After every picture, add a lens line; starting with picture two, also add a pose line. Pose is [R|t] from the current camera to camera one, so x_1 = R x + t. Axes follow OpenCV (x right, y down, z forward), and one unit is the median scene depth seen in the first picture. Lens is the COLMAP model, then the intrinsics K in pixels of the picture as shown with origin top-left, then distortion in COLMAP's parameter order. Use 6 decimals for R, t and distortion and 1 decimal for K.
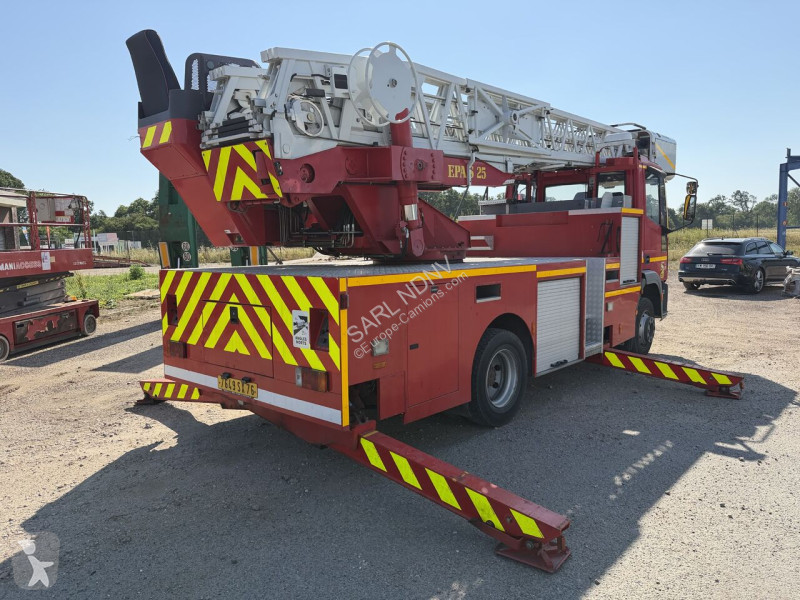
lens RADIAL K [[560.2, 0, 402.3], [0, 560.2, 297.8], [0, 0, 1]] dist [0.159869, -0.323491]
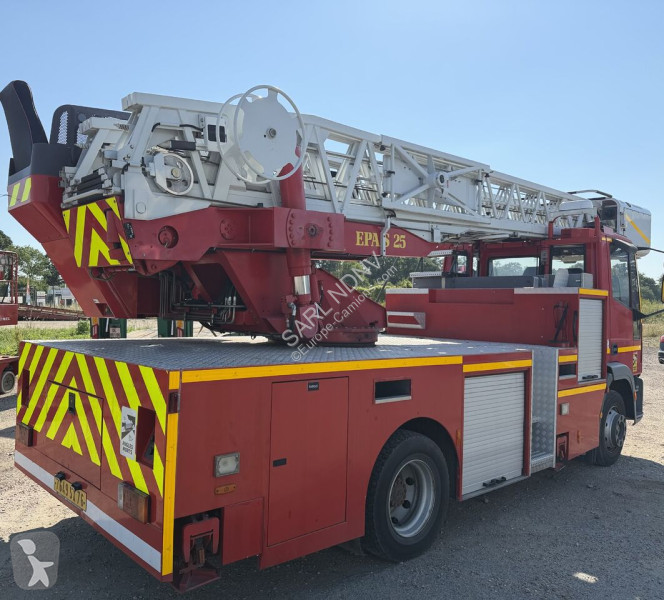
lens RADIAL K [[557.7, 0, 276.1], [0, 557.7, 297.4], [0, 0, 1]] dist [0.103366, -0.159621]
pose [[0.988798, 0.037033, -0.144593, 0.101303], [-0.053340, 0.992434, -0.110587, -0.043125], [0.139404, 0.117061, 0.983292, 0.194242]]
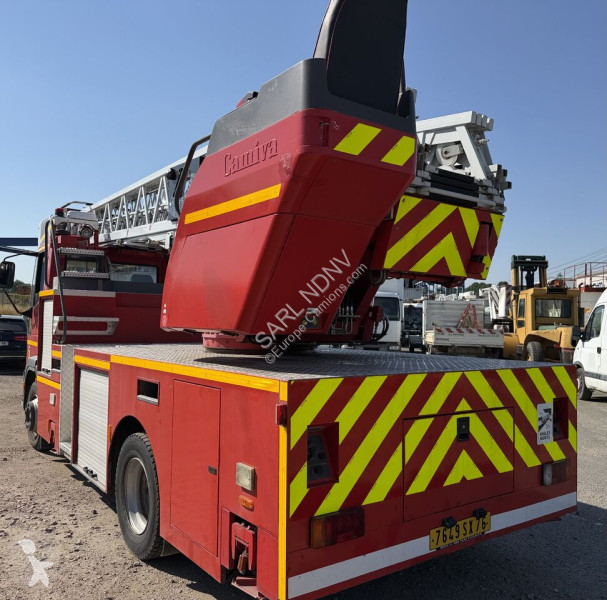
lens RADIAL K [[556.1, 0, 281.0], [0, 556.1, 307.8], [0, 0, 1]] dist [0.159107, -0.290501]
pose [[0.231060, 0.042487, 0.972011, -0.976858], [0.073288, 0.995448, -0.060933, -0.089656], [-0.970175, 0.085315, 0.226895, 0.957744]]
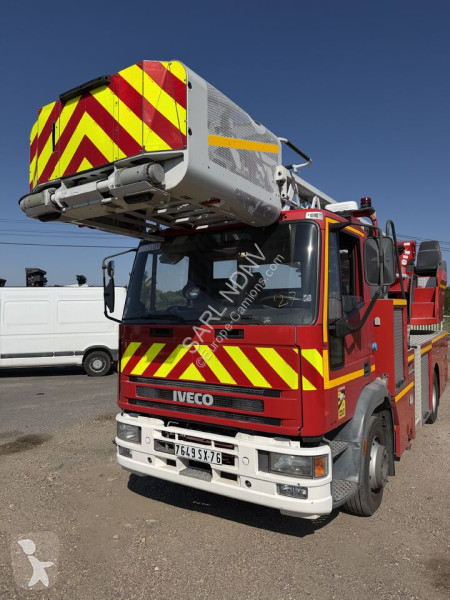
lens RADIAL K [[420.2, 0, 225.0], [0, 420.2, 300.0], [0, 0, 1]] dist [0.159869, -0.323491]
pose [[-0.985673, 0.019835, -0.167499, 0.782572], [0.006205, 0.996653, 0.081509, -0.340034], [0.168555, 0.079302, -0.982497, 2.691270]]
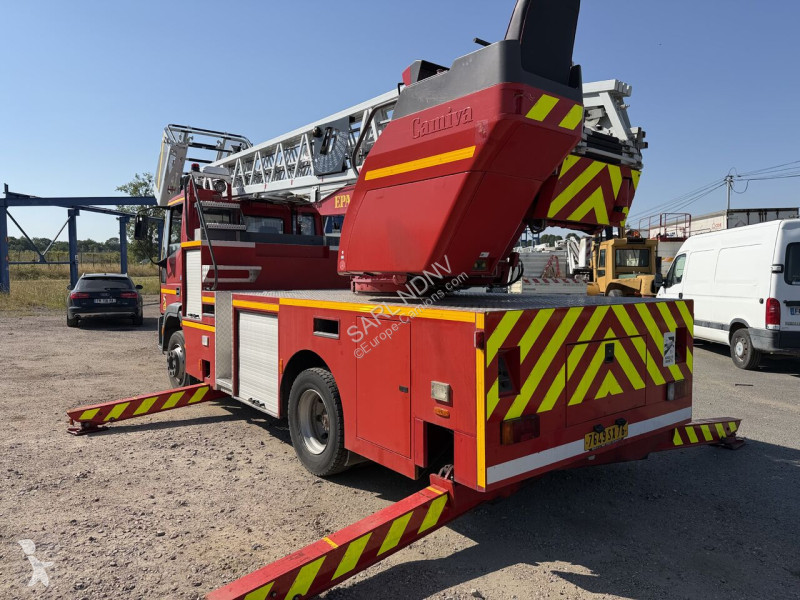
lens RADIAL K [[560.2, 0, 402.3], [0, 560.2, 297.8], [0, 0, 1]] dist [0.159869, -0.323491]
pose [[0.161972, -0.023237, 0.986522, -1.110035], [0.089859, 0.995916, 0.008705, -0.082820], [-0.982695, 0.087238, 0.163399, 1.062246]]
